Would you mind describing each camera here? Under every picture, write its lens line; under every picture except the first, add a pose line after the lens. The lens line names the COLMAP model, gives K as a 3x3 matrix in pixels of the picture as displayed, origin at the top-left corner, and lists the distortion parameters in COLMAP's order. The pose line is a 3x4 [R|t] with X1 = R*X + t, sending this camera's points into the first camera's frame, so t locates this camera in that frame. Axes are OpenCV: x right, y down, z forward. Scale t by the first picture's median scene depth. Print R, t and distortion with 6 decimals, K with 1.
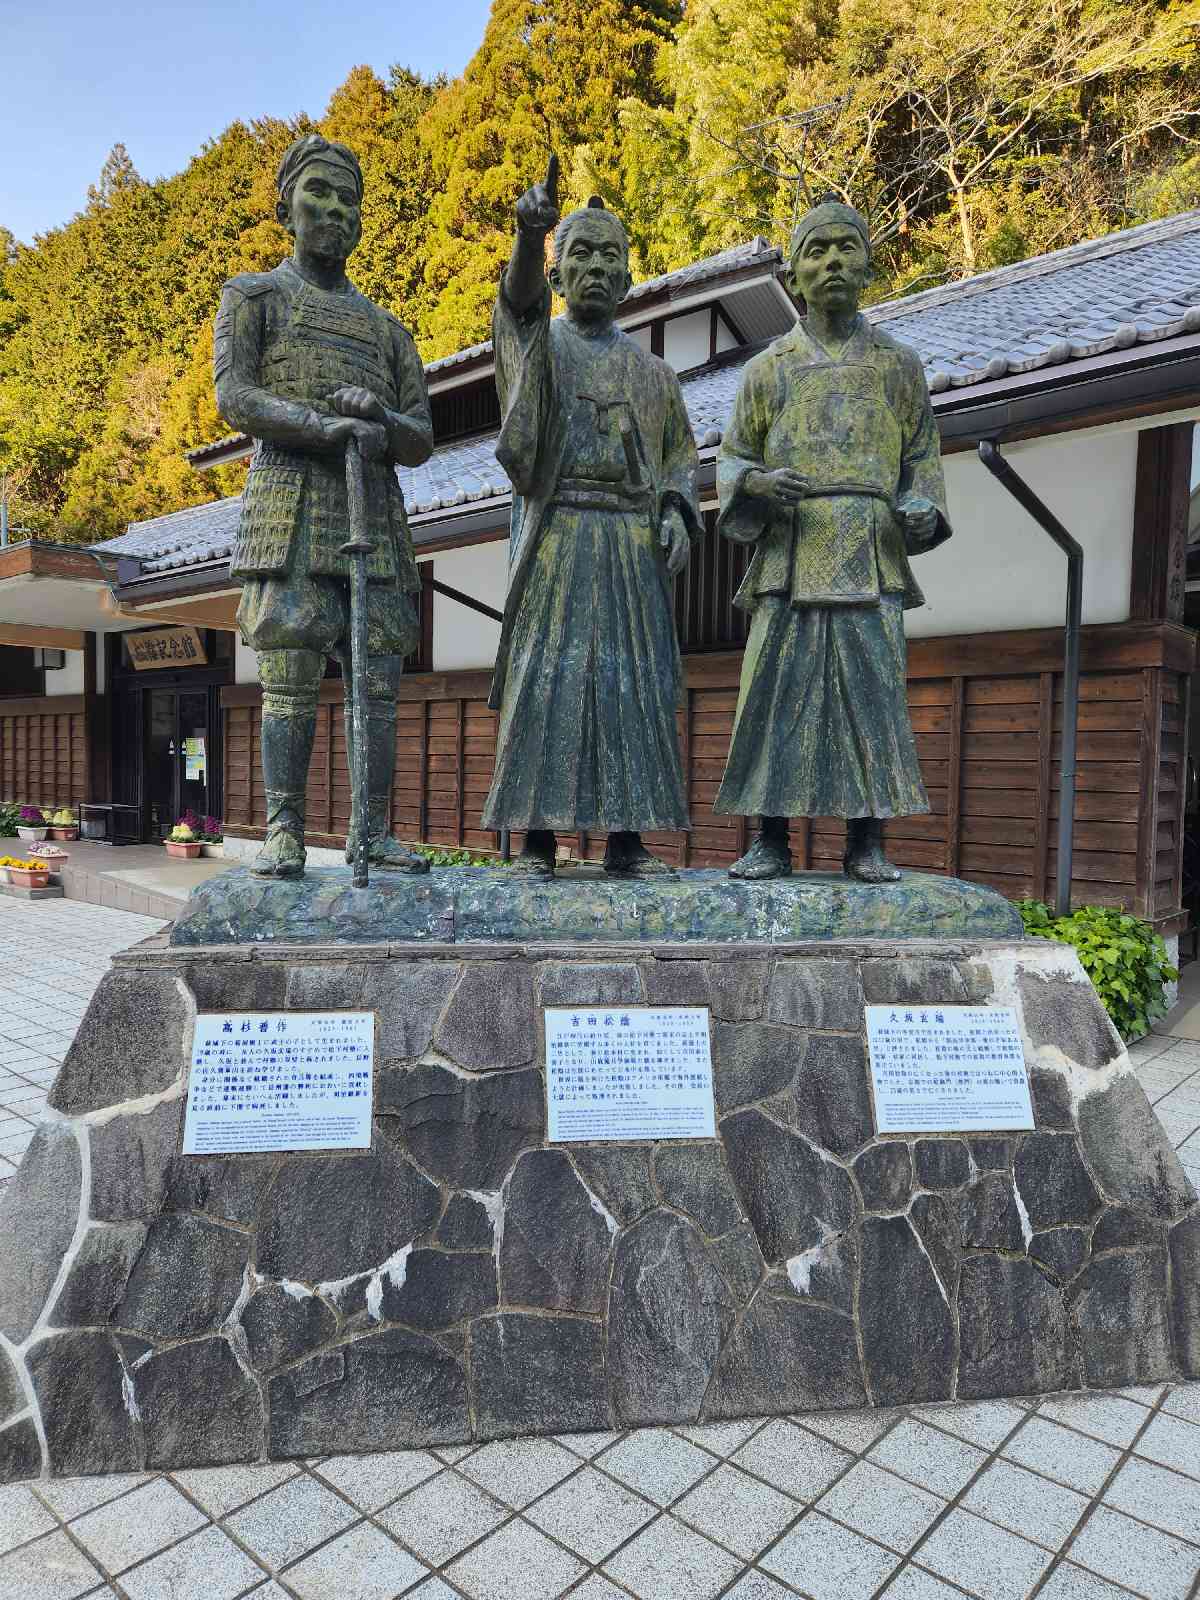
lens RADIAL K [[1084.1, 0, 597.2], [0, 1084.1, 809.5], [0, 0, 1]] dist [0.048107, -0.033383]
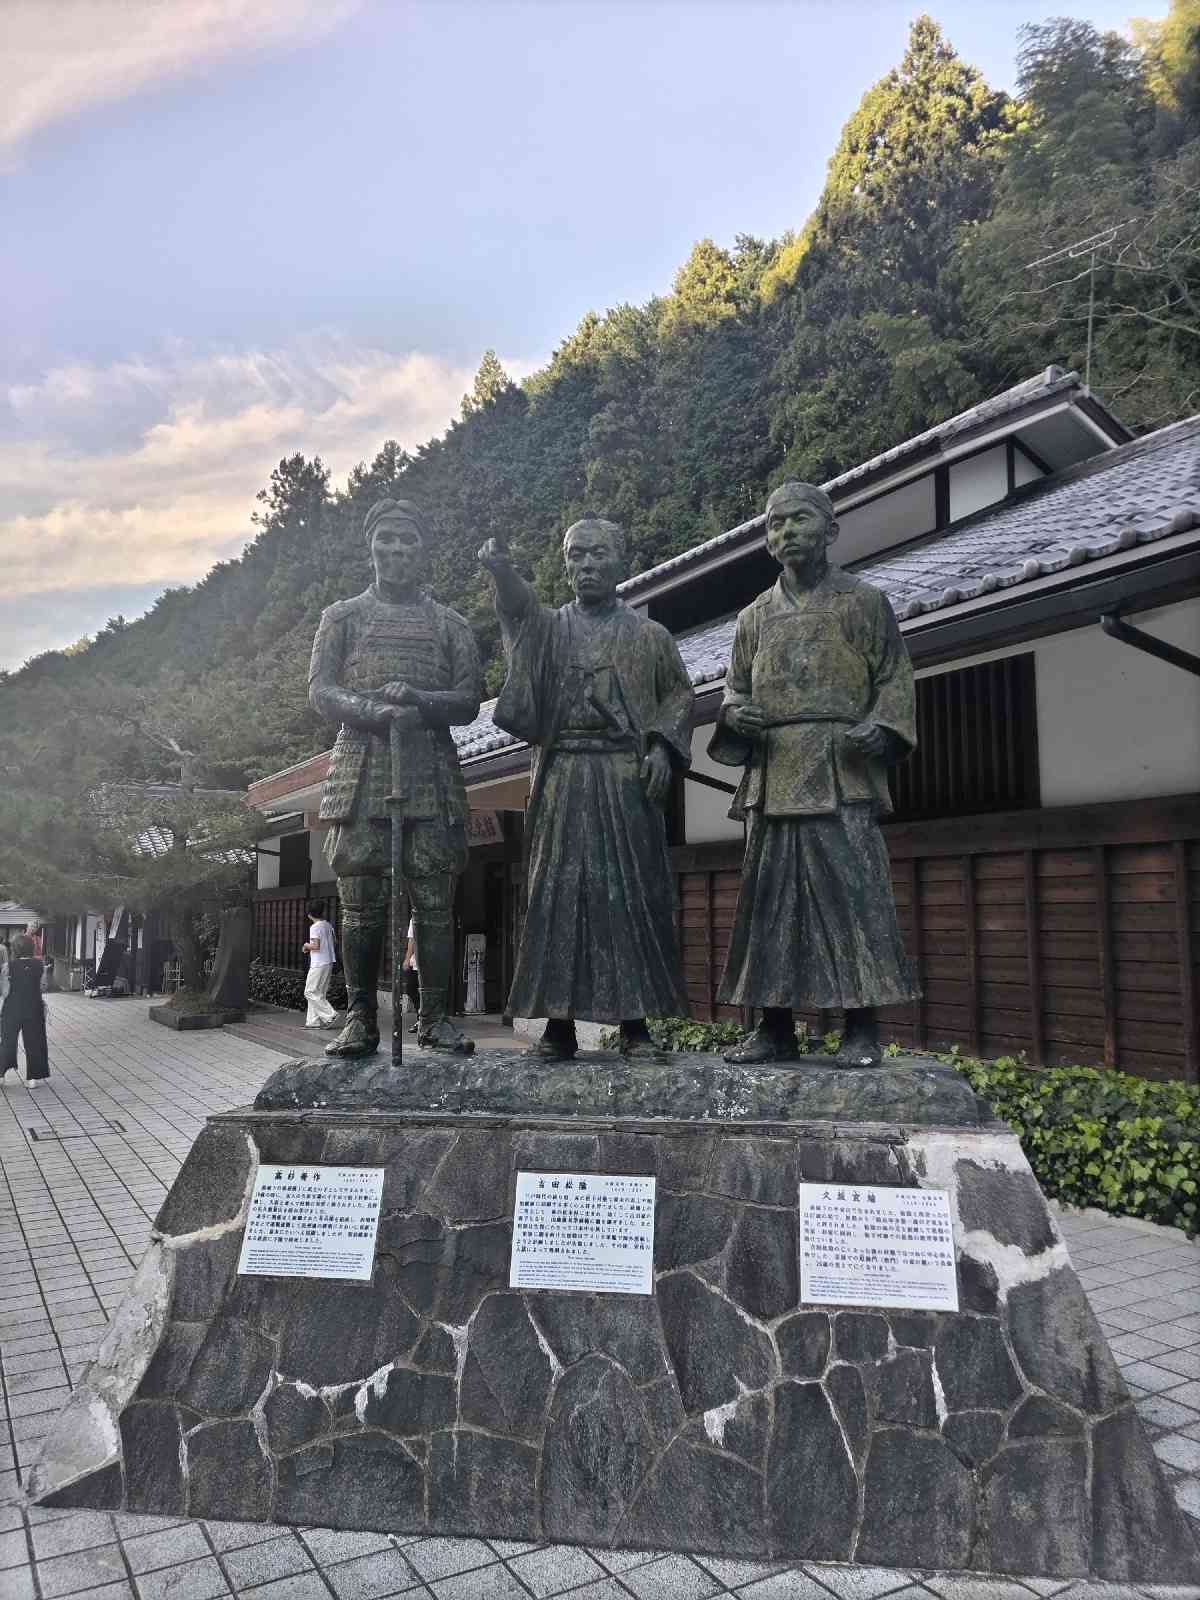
lens RADIAL K [[1207.0, 0, 604.6], [0, 1207.0, 783.4], [0, 0, 1]] dist [0.054010, -0.069486]
pose [[0.948199, -0.058312, -0.312280, 0.459557], [0.008384, 0.987260, -0.158894, -0.025741], [0.317567, 0.148045, 0.936608, -0.275494]]
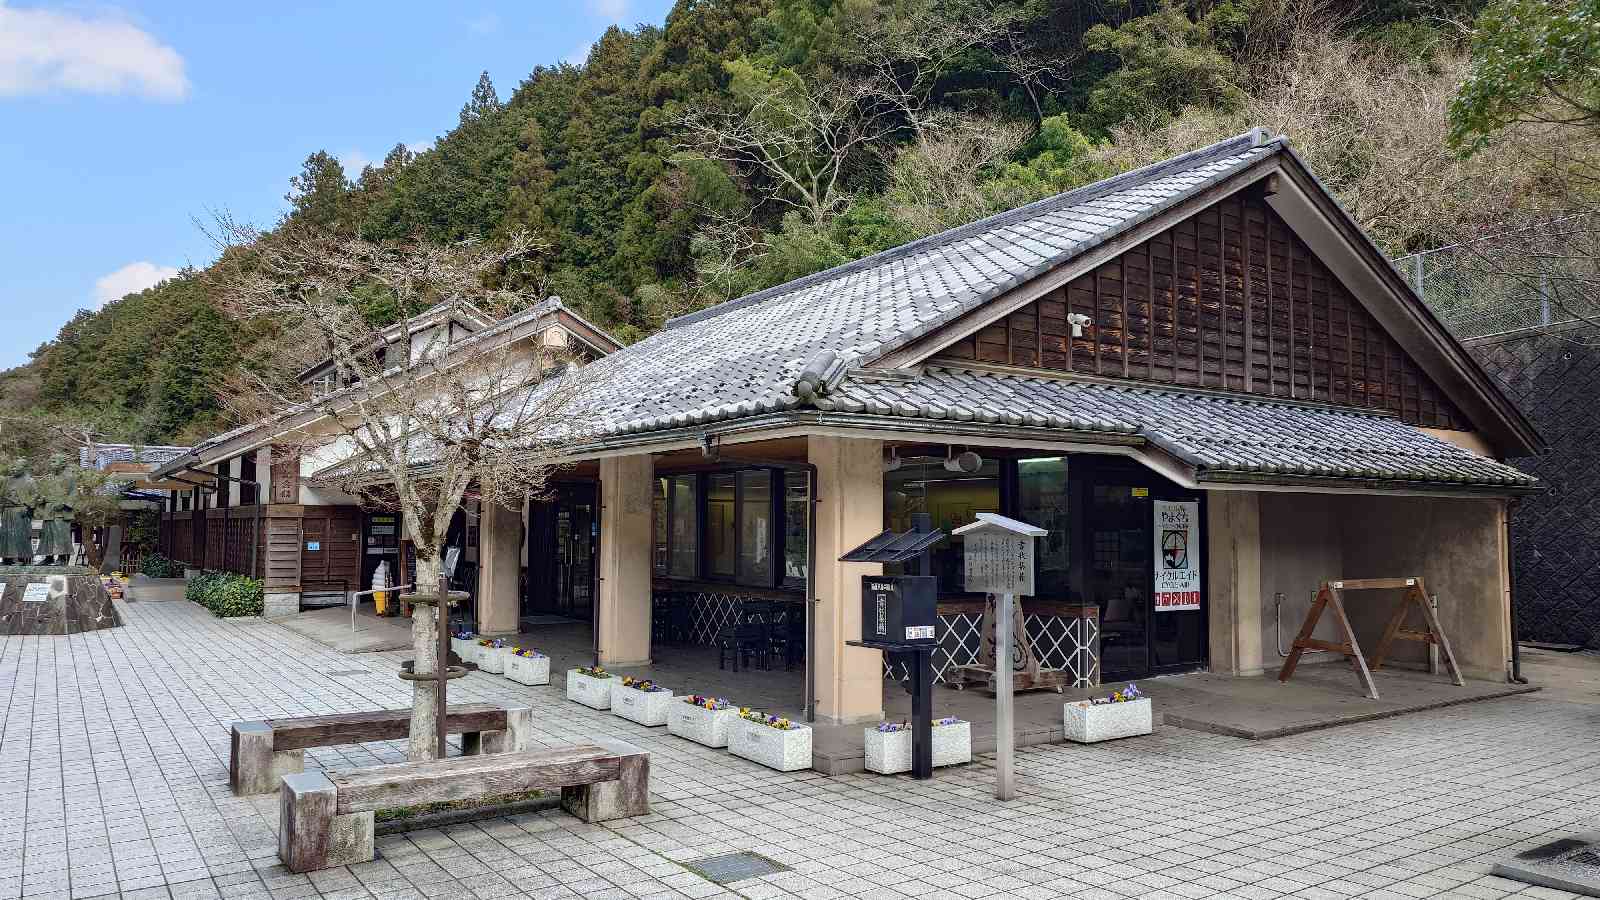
lens RADIAL K [[1103.8, 0, 792.5], [0, 1103.8, 441.0], [0, 0, 1]] dist [-0.046474, 0.001379]
pose [[0.975929, -0.030174, -0.215991, 6.160914], [0.002748, 0.992005, -0.126169, 0.159945], [0.218071, 0.122538, 0.968209, -4.401871]]
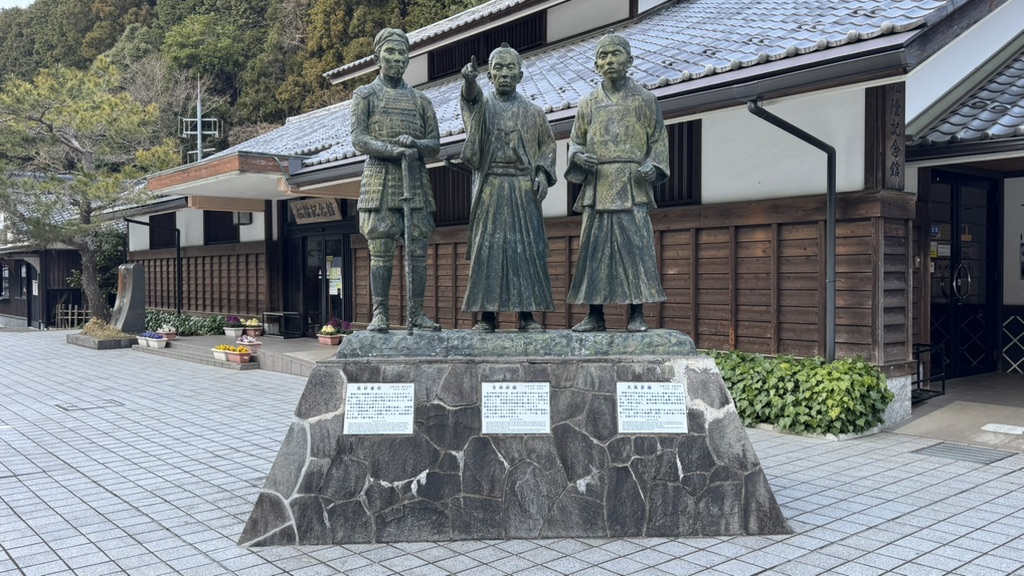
lens RADIAL K [[868.9, 0, 524.3], [0, 868.9, 296.2], [0, 0, 1]] dist [0.099489, -0.061025]
pose [[0.990758, -0.020104, -0.134142, 0.299821], [0.017375, 0.999618, -0.021481, 0.029125], [0.134522, 0.018951, 0.990729, -0.904114]]
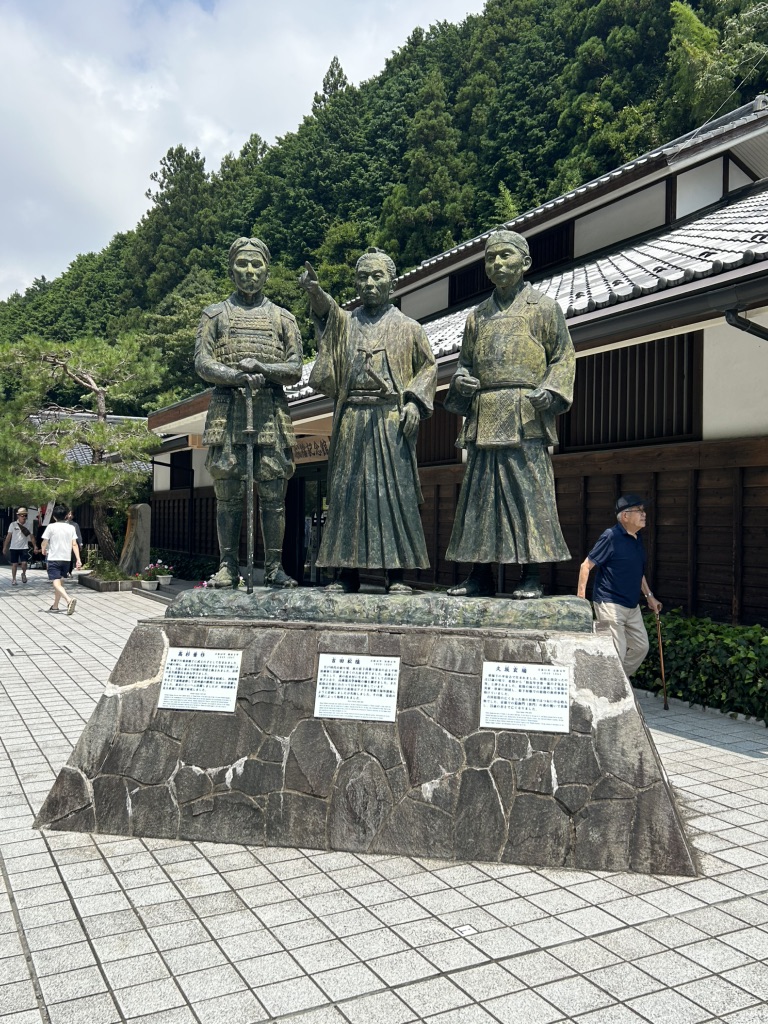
lens RADIAL K [[951.2, 0, 388.6], [0, 951.2, 513.4], [0, 0, 1]] dist [0.032768, 0.000000]
pose [[0.936798, -0.009208, -0.349750, 0.661503], [-0.010440, 0.998473, -0.054251, 0.014271], [0.349715, 0.054474, 0.935271, -0.608556]]
